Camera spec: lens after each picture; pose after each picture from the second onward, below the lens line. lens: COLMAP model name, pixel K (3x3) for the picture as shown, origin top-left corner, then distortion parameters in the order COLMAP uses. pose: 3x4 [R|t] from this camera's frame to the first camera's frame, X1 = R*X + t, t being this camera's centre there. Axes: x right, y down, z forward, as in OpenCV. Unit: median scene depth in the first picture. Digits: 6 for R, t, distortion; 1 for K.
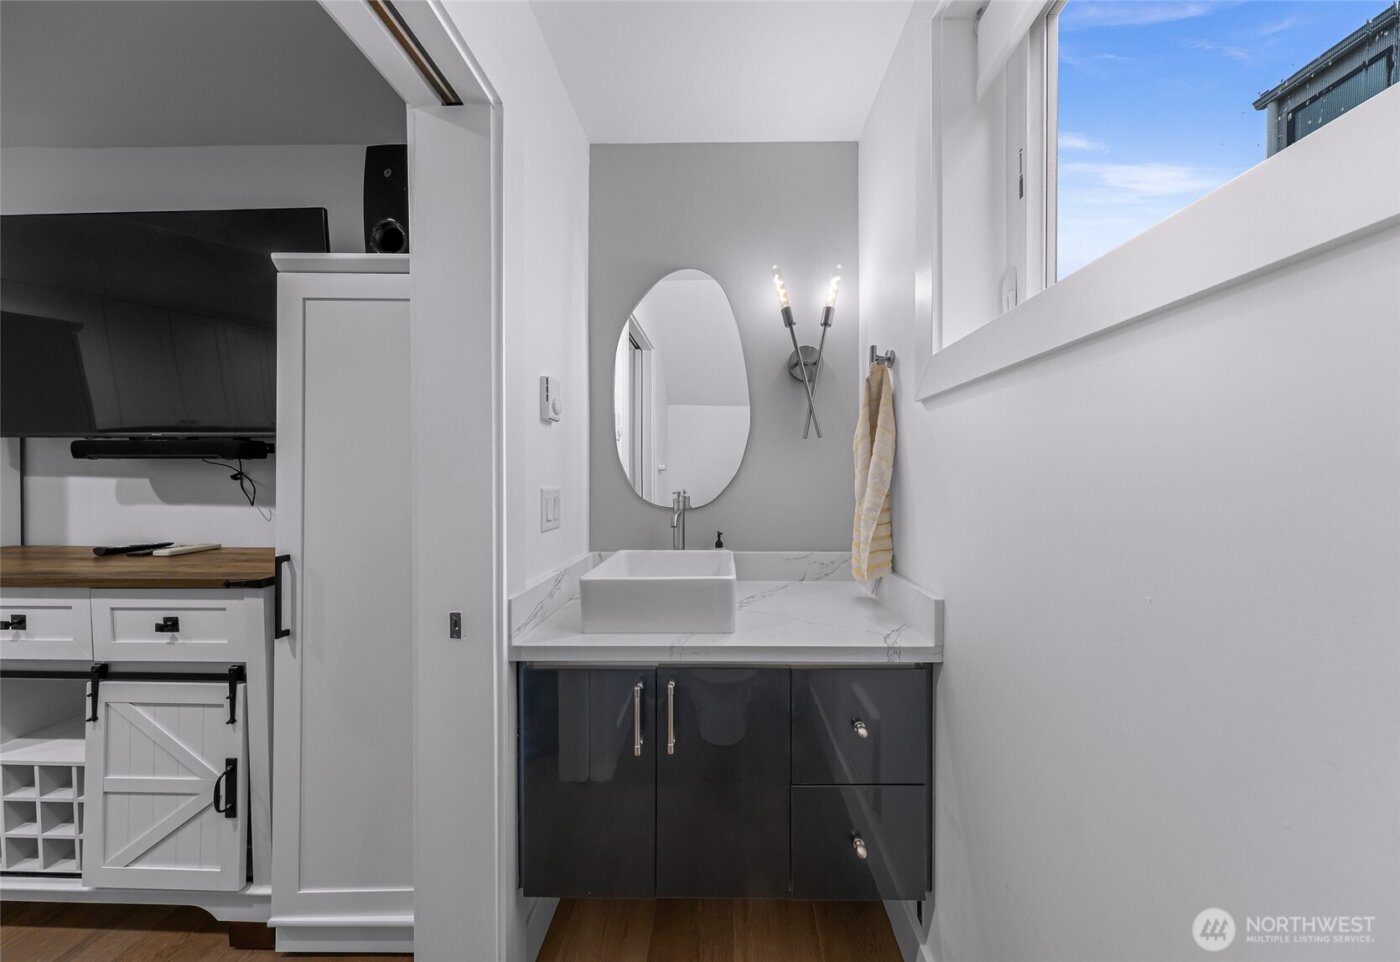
lens RADIAL K [[416.4, 0, 714.6], [0, 416.4, 482.9], [0, 0, 1]] dist [0.000101, 0.000002]
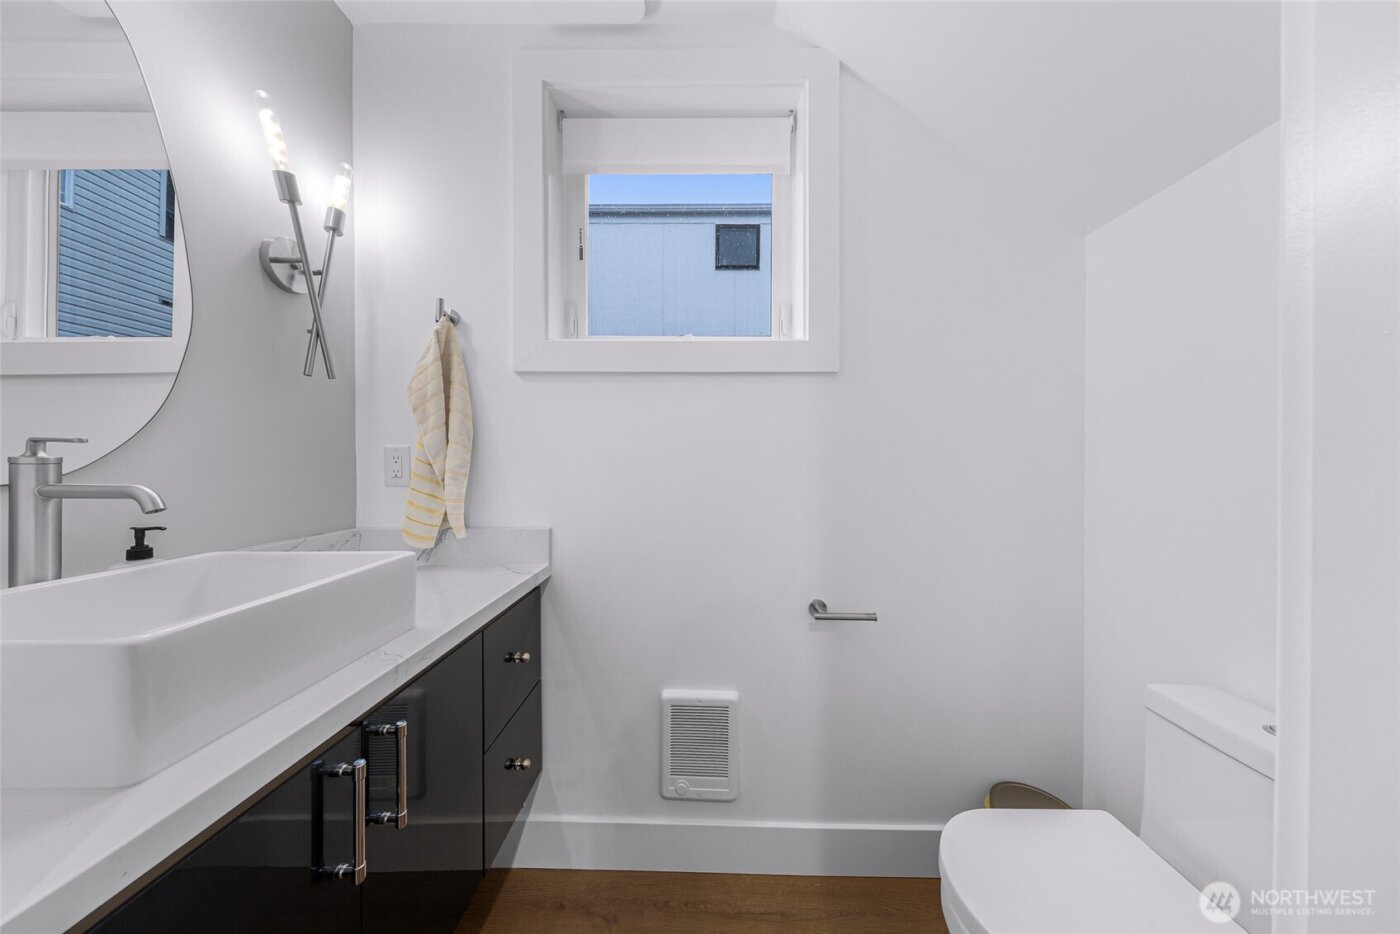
lens RADIAL K [[416.5, 0, 700.0], [0, 416.5, 467.0], [0, 0, 1]] dist [-0.000137, 0.000011]
pose [[-0.011965, -0.000527, 0.999928, -0.499776], [0.015533, 0.999879, 0.000713, 0.058114], [-0.999808, 0.015540, -0.011956, 0.354317]]
